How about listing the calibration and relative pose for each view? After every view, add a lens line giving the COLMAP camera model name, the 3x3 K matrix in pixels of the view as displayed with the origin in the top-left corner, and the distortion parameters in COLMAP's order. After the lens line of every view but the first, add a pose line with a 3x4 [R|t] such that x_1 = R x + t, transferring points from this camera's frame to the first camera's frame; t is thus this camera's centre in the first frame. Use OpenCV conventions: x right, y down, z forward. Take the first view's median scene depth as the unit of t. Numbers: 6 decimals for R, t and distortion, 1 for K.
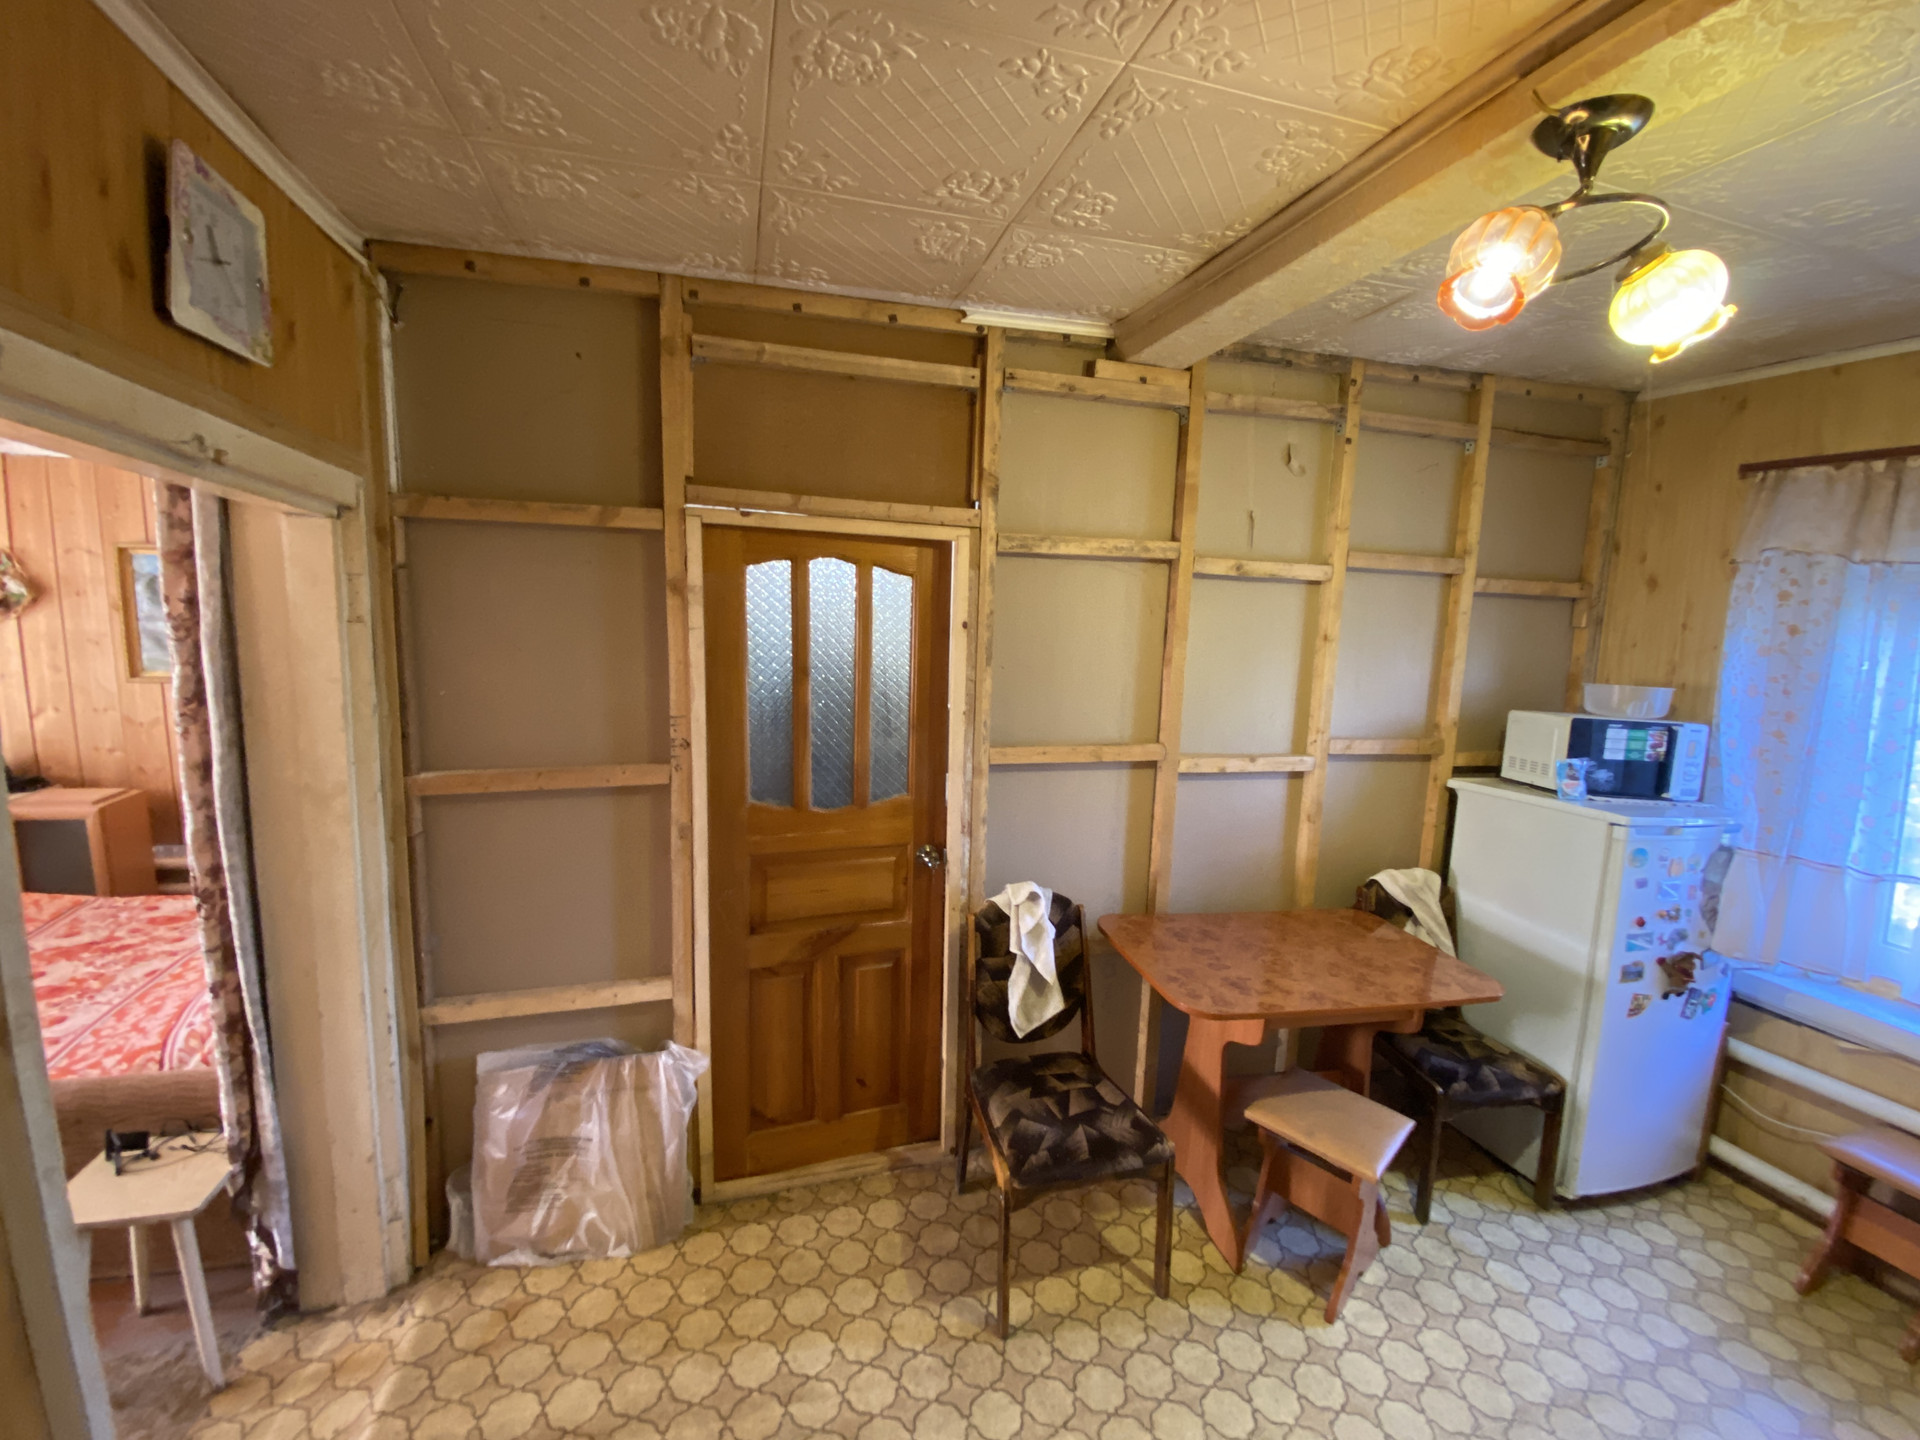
lens RADIAL K [[778.1, 0, 960.0], [0, 778.1, 720.0], [0, 0, 1]] dist [0.016712, -0.016135]
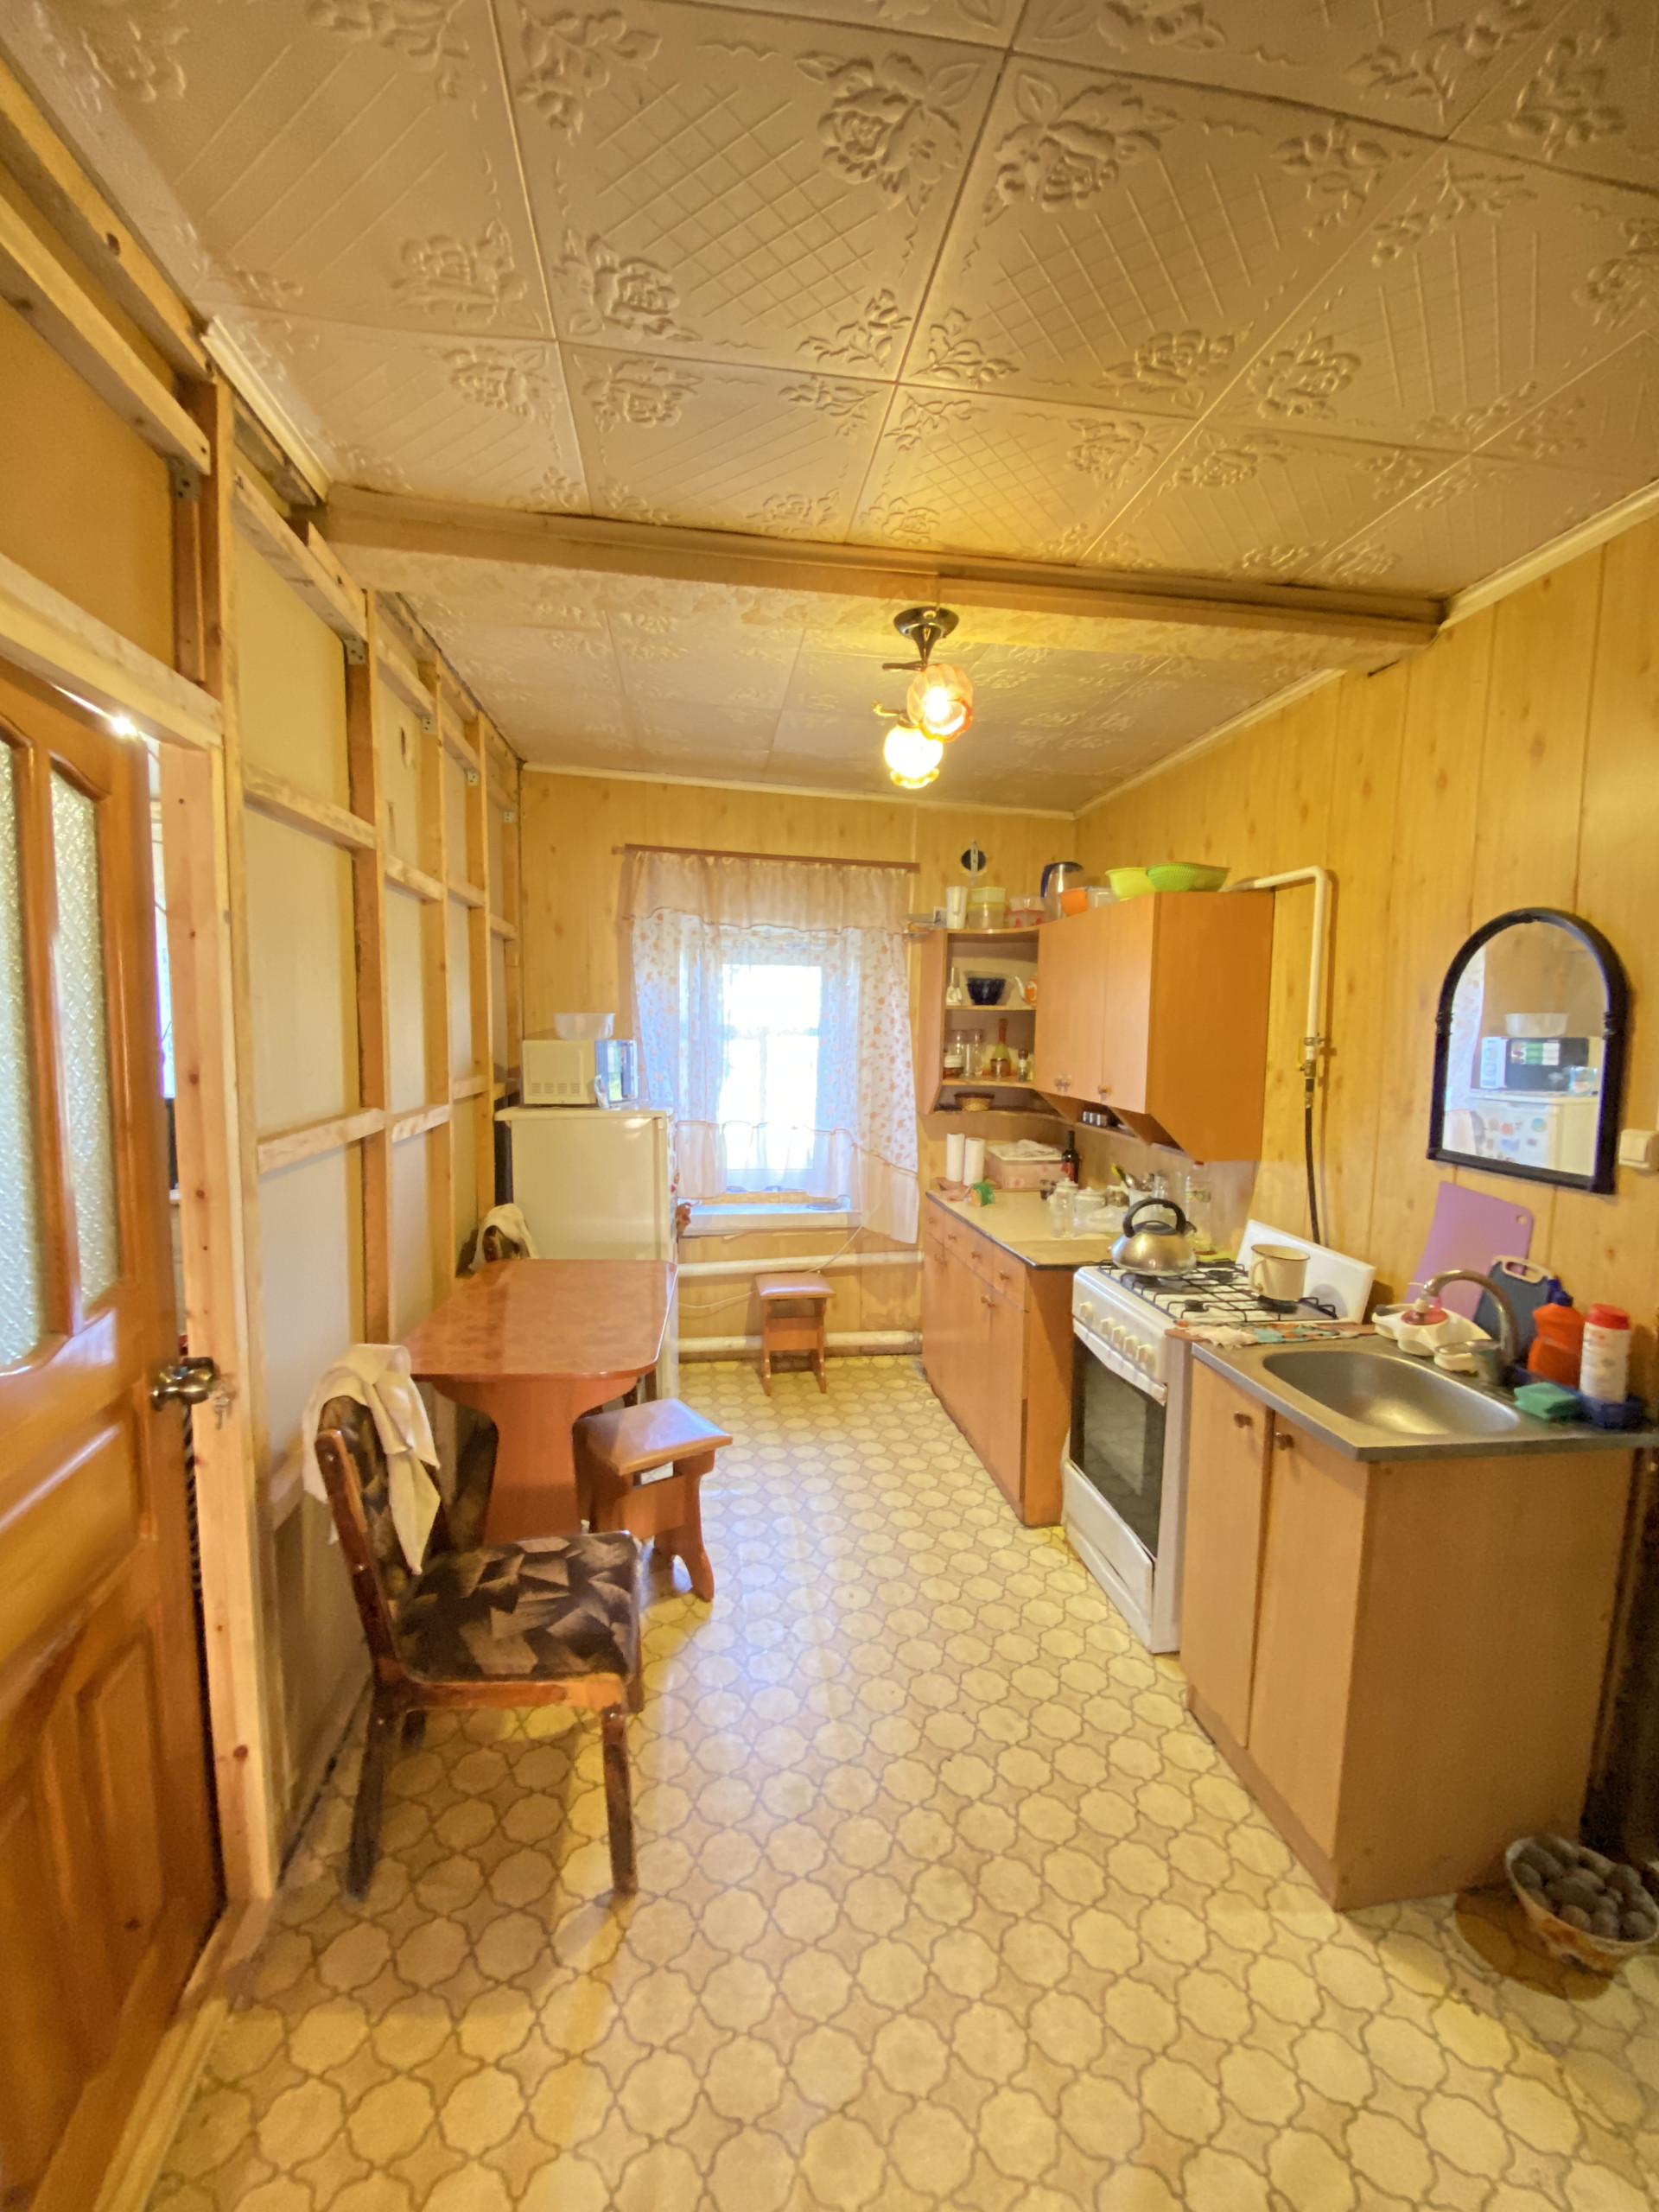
lens RADIAL K [[900.7, 0, 814.7], [0, 900.7, 1101.2], [0, 0, 1]] dist [0.020790, -0.020235]
pose [[0.143046, -0.122167, 0.982147, -0.624657], [0.114838, 0.987698, 0.106132, -0.021808], [-0.983031, 0.097606, 0.155315, 0.578946]]
